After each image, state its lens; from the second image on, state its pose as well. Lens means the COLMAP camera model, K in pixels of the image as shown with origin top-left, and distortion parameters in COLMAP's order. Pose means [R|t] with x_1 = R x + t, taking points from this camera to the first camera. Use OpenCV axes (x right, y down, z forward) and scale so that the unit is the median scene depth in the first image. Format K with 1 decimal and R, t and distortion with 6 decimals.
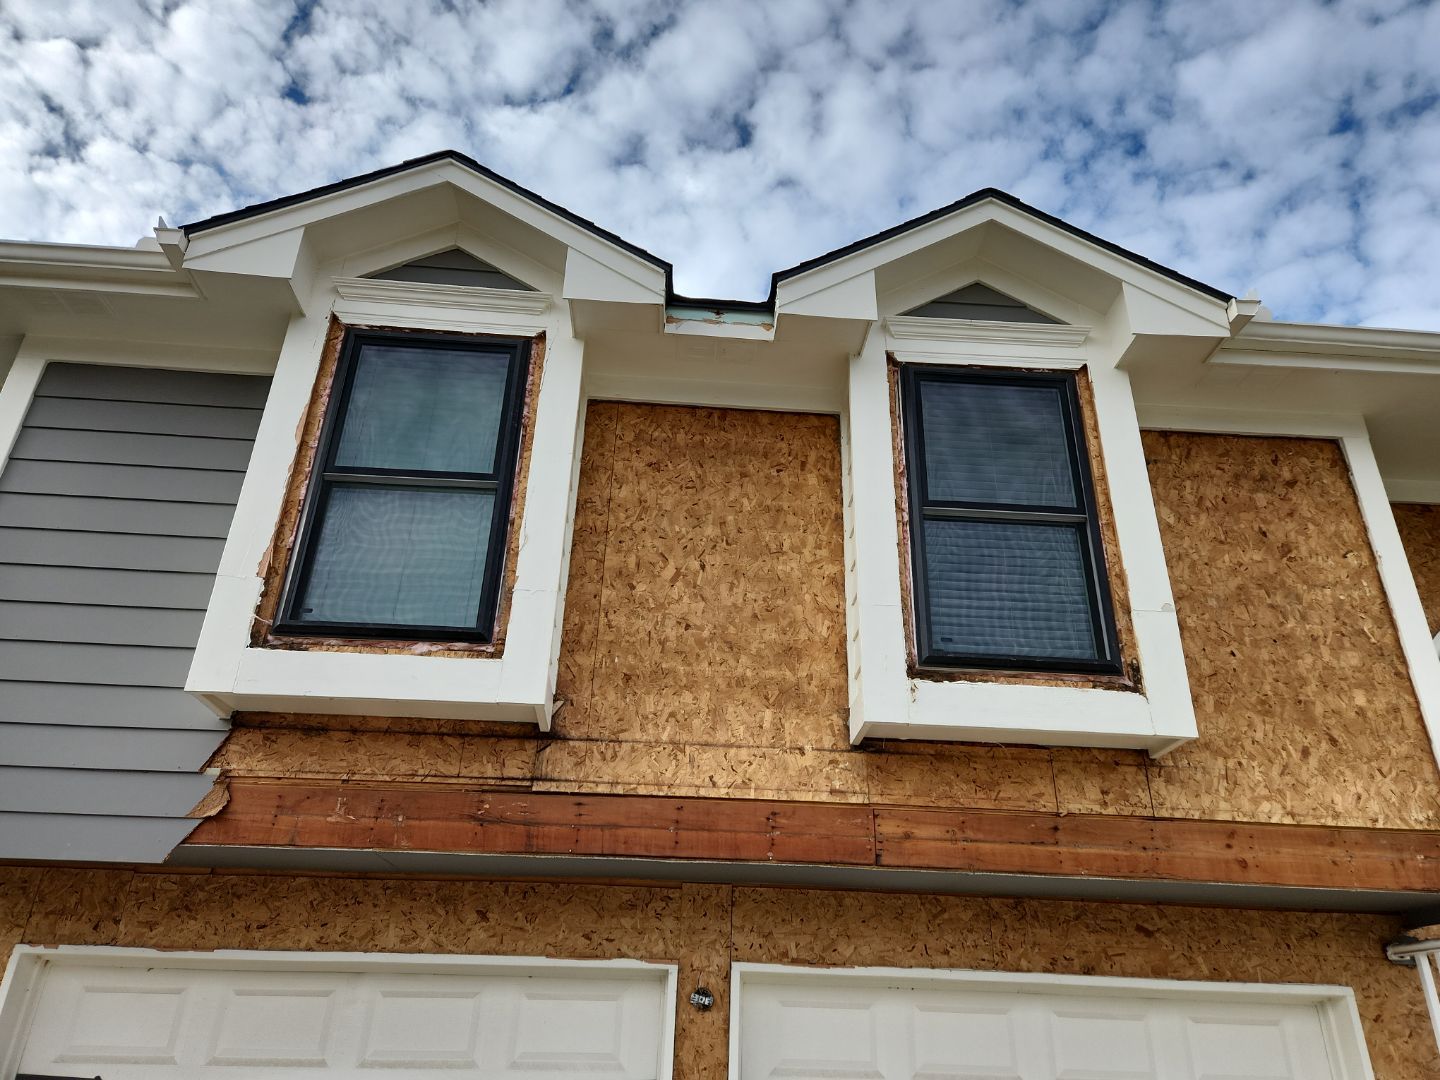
lens RADIAL K [[966.1, 0, 721.5], [0, 966.1, 546.7], [0, 0, 1]] dist [0.044264, -0.002877]
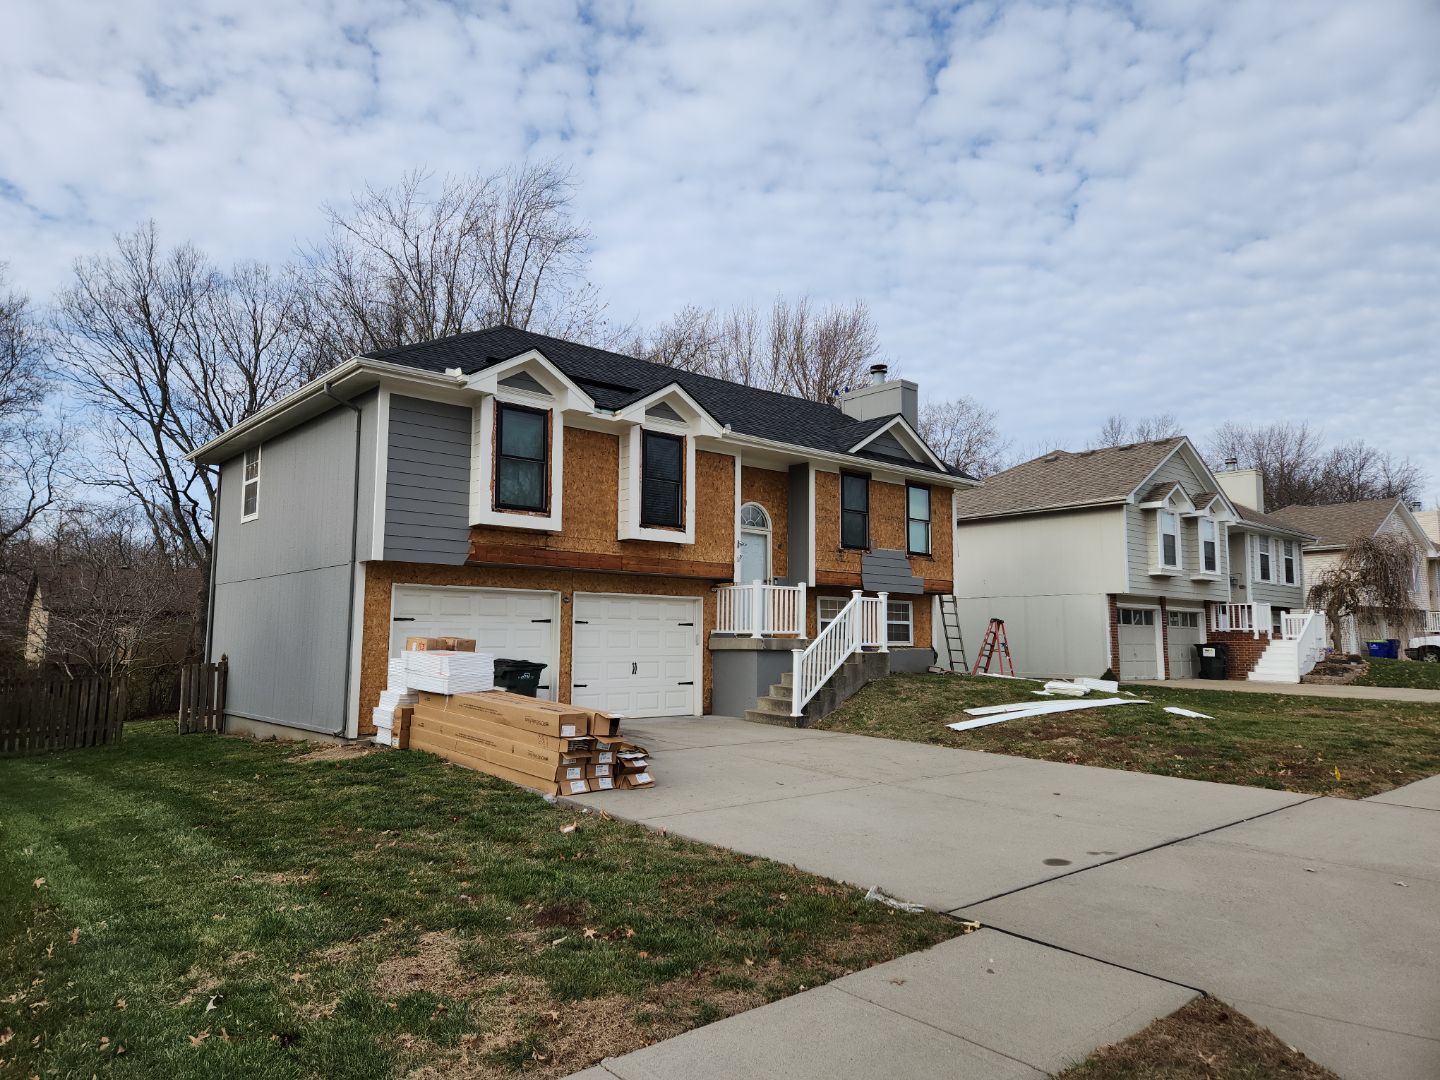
lens RADIAL K [[966.1, 0, 719.6], [0, 966.1, 539.9], [0, 0, 1]] dist [0.044264, -0.002877]
pose [[0.788445, 0.045243, 0.613440, -1.899588], [-0.264481, 0.925330, 0.271688, -0.942180], [-0.555342, -0.376454, 0.741537, -2.053319]]
